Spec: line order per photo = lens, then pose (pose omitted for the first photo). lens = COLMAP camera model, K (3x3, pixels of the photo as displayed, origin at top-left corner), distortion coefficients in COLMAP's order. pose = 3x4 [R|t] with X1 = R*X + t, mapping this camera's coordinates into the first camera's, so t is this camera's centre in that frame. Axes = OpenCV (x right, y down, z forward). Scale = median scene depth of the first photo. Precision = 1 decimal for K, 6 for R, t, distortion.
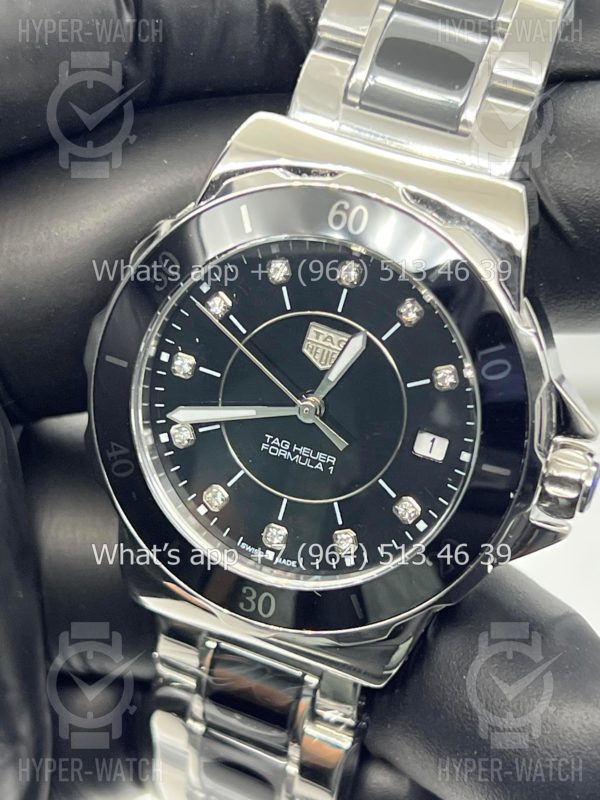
lens RADIAL K [[1941.5, 0, 300.0], [0, 1941.5, 400.0], [0, 0, 1]] dist [0.027810, -0.052109]
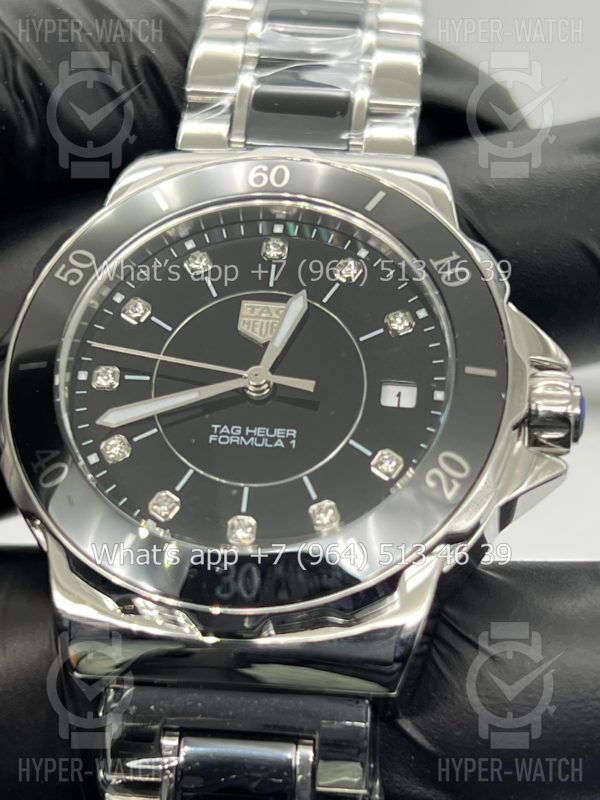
lens RADIAL K [[1941.5, 0, 300.0], [0, 1941.5, 400.0], [0, 0, 1]] dist [0.027810, -0.052109]
pose [[0.969734, -0.084221, 0.229178, -0.180879], [0.200169, 0.811712, -0.548686, 0.503085], [-0.139816, 0.577954, 0.804003, 0.281511]]
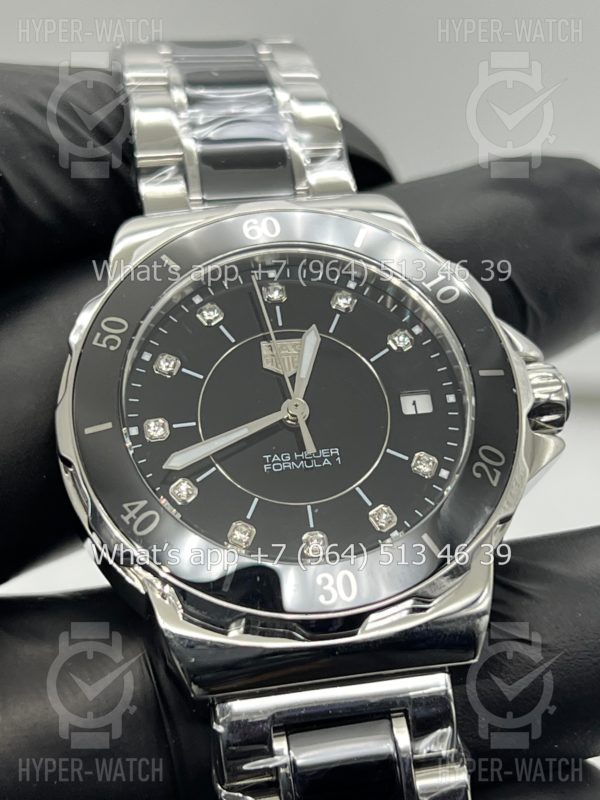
lens RADIAL K [[1941.5, 0, 300.0], [0, 1941.5, 400.0], [0, 0, 1]] dist [0.027810, -0.052109]
pose [[0.858080, -0.226857, 0.460688, -0.451341], [0.450913, 0.762135, -0.464573, 0.464705], [-0.245715, 0.606371, 0.756266, 0.235694]]
